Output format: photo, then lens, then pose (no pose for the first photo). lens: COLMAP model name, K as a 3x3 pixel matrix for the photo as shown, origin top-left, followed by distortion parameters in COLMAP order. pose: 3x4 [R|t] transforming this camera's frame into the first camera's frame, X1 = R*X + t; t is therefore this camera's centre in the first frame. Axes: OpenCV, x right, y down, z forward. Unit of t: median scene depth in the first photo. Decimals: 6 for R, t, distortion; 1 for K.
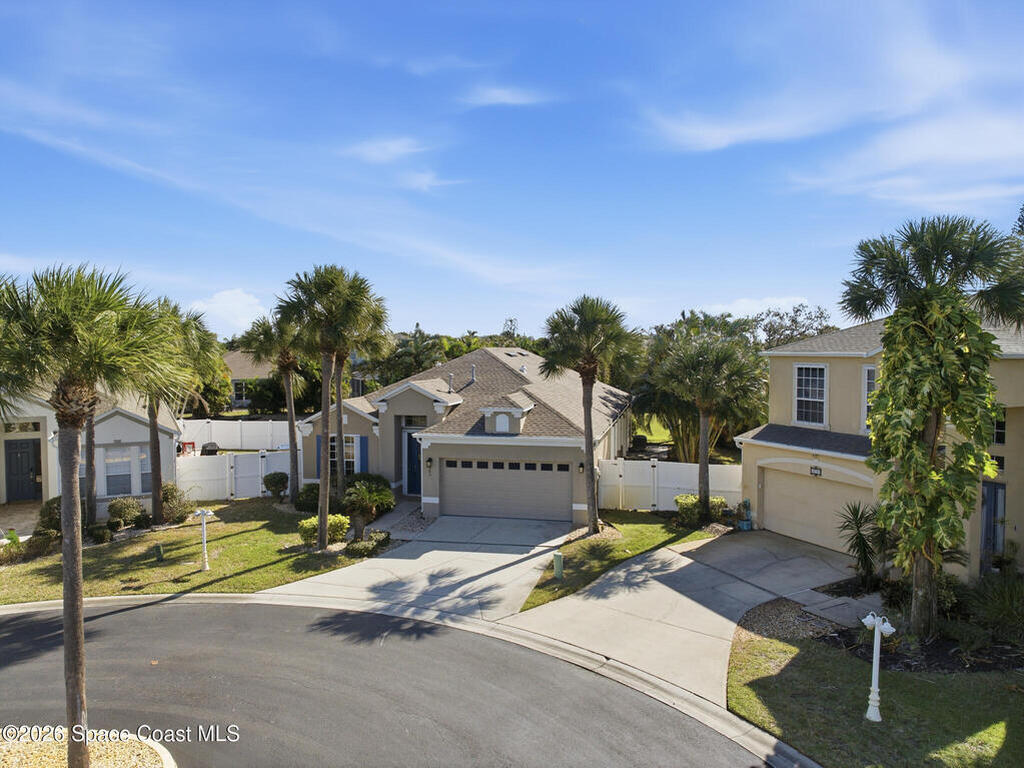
lens RADIAL K [[720.6, 0, 516.1], [0, 720.6, 379.9], [0, 0, 1]] dist [-0.037556, 0.002825]
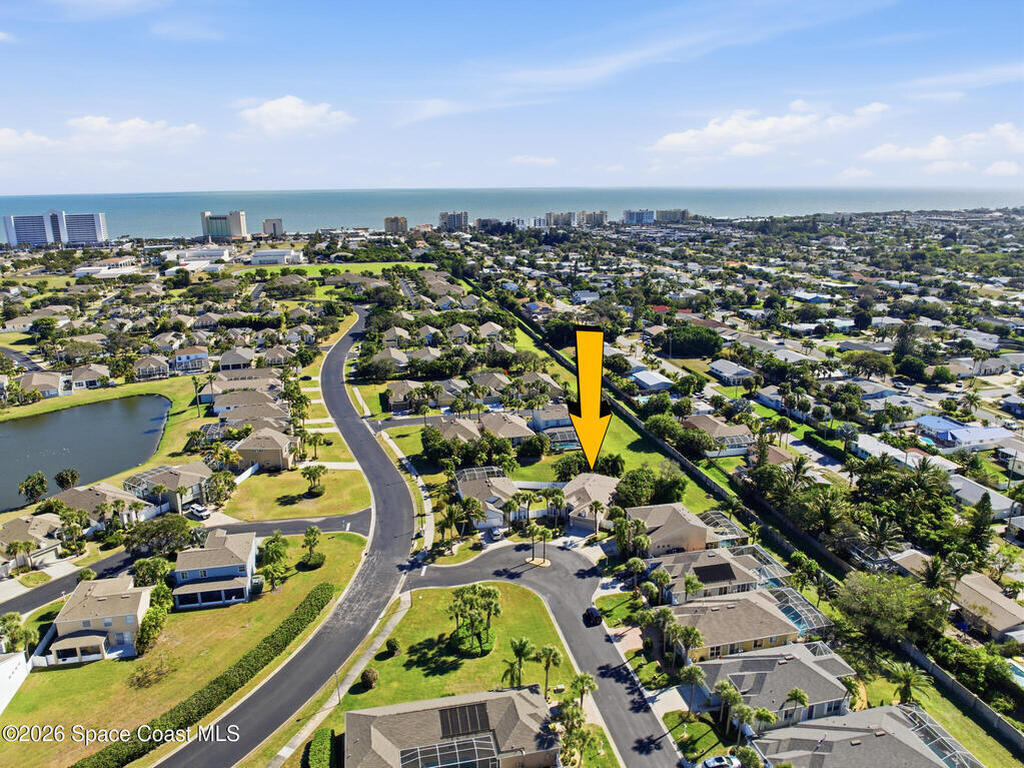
lens RADIAL K [[720.6, 0, 516.1], [0, 720.6, 379.9], [0, 0, 1]] dist [-0.037556, 0.002825]
pose [[0.976081, 0.052061, -0.211080, 0.829706], [-0.004739, 0.975769, 0.218751, -3.035384], [0.217354, -0.212518, 0.952677, -5.973489]]
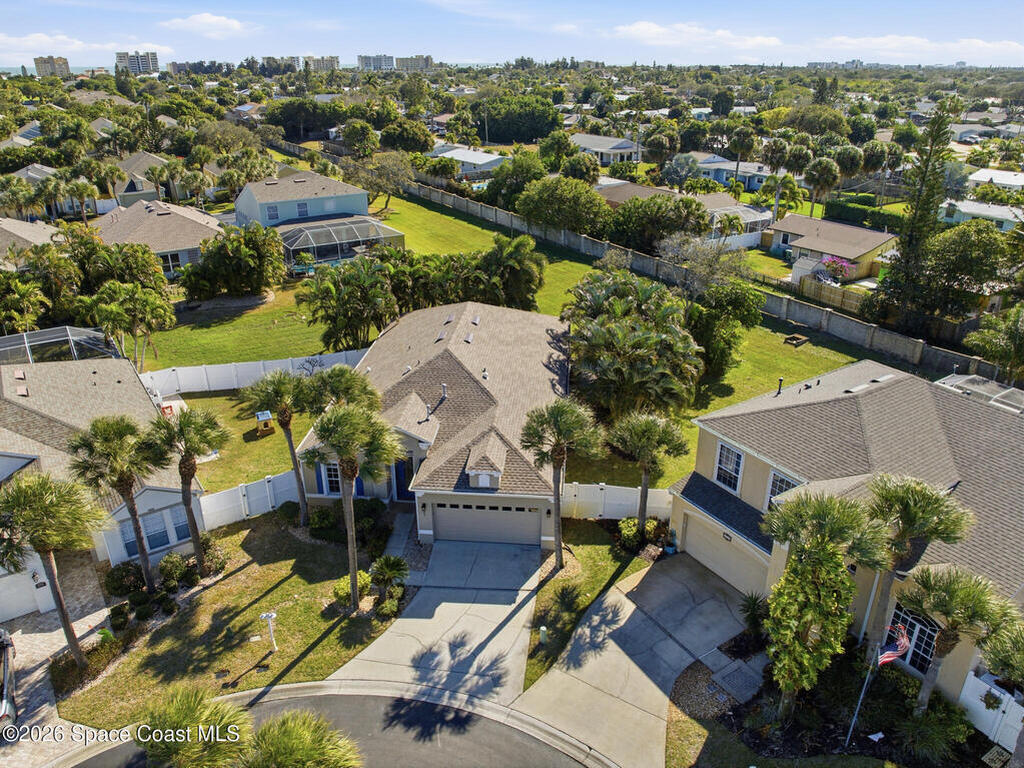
lens RADIAL K [[720.6, 0, 516.1], [0, 720.6, 379.9], [0, 0, 1]] dist [-0.037556, 0.002825]
pose [[0.990897, -0.050512, 0.124790, -0.138527], [0.001491, 0.931002, 0.365011, -0.691730], [-0.134617, -0.361502, 0.922602, -0.092184]]
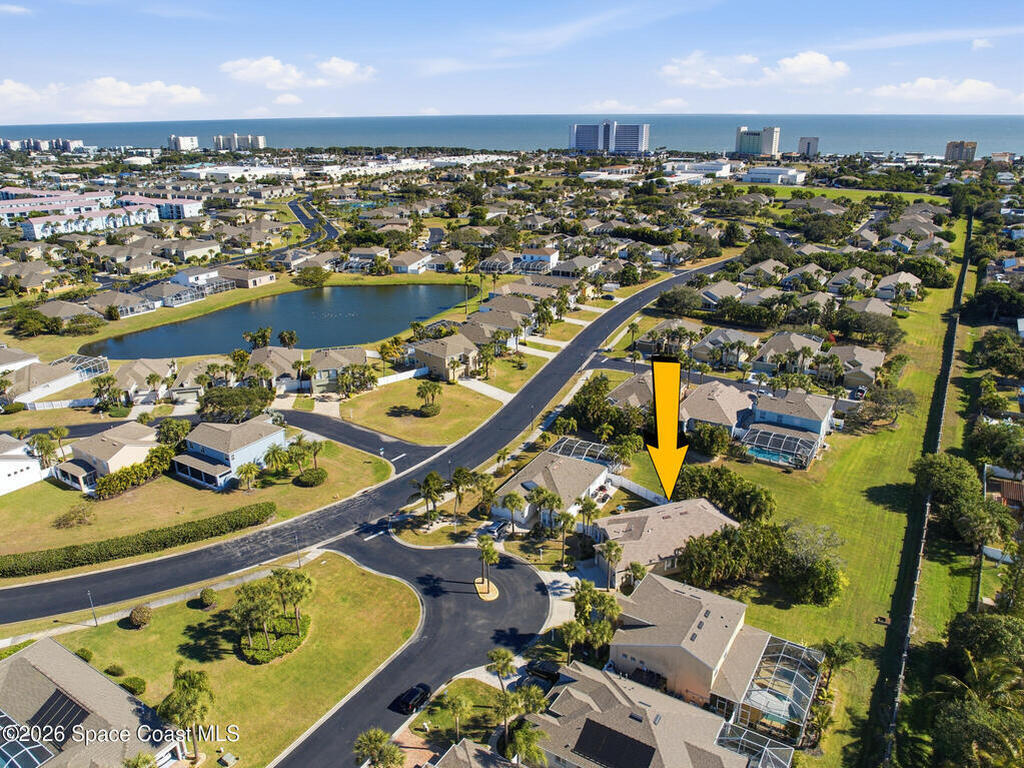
lens RADIAL K [[720.6, 0, 516.1], [0, 720.6, 379.9], [0, 0, 1]] dist [-0.037556, 0.002825]
pose [[0.545756, 0.292686, -0.785166, 3.197240], [-0.033411, 0.943870, 0.328623, -2.688683], [0.837278, -0.153115, 0.524902, -1.683399]]
